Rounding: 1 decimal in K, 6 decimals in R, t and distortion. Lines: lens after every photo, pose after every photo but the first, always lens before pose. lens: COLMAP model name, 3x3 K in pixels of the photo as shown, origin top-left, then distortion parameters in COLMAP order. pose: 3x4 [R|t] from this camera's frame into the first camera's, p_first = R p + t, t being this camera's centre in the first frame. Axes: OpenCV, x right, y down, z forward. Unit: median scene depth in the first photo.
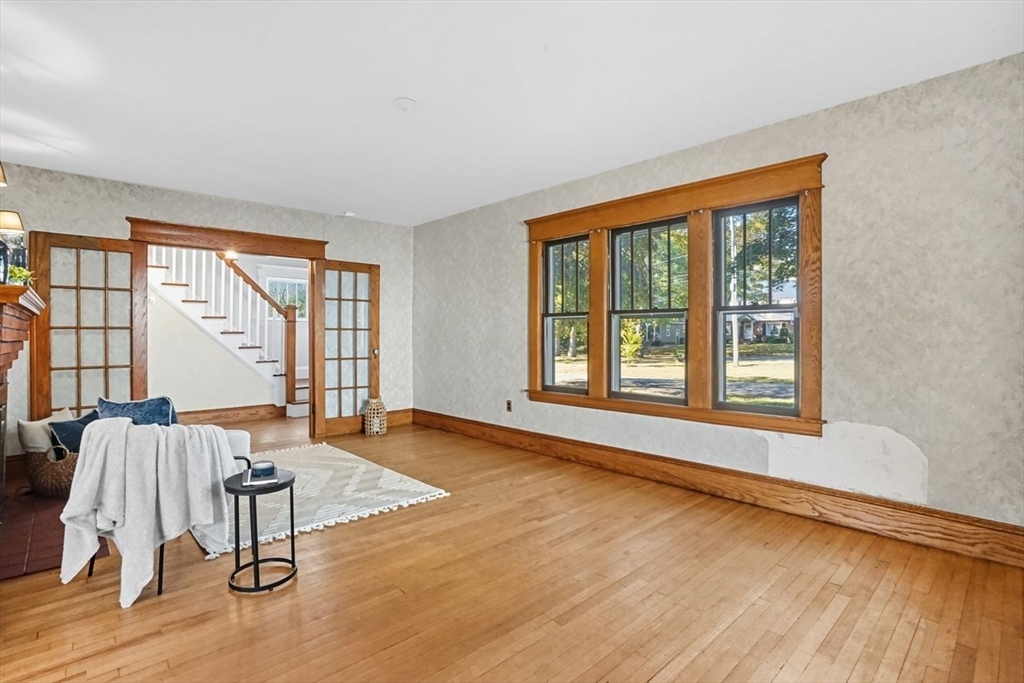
lens RADIAL K [[506.9, 0, 515.8], [0, 506.9, 335.3], [0, 0, 1]] dist [-0.065912, 0.034243]
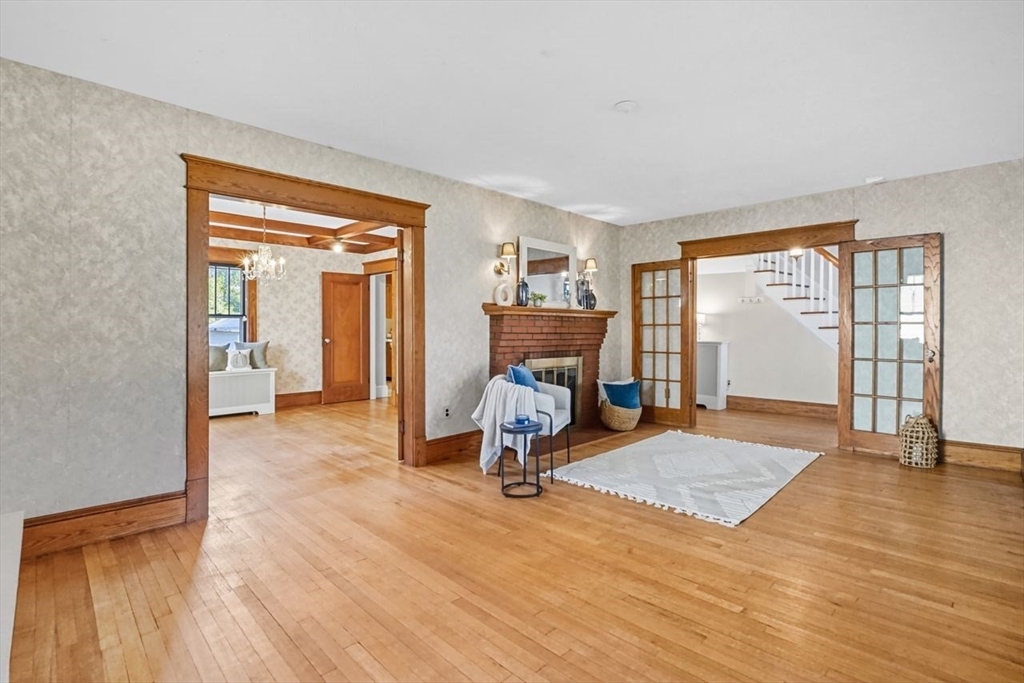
lens RADIAL K [[479.3, 0, 500.4], [0, 479.3, 331.6], [0, 0, 1]] dist [-0.043407, 0.000269]
pose [[0.012418, 0.006208, -0.999904, 0.554683], [-0.003568, 0.999975, 0.006164, -0.002255], [0.999917, 0.003491, 0.012440, 0.548075]]
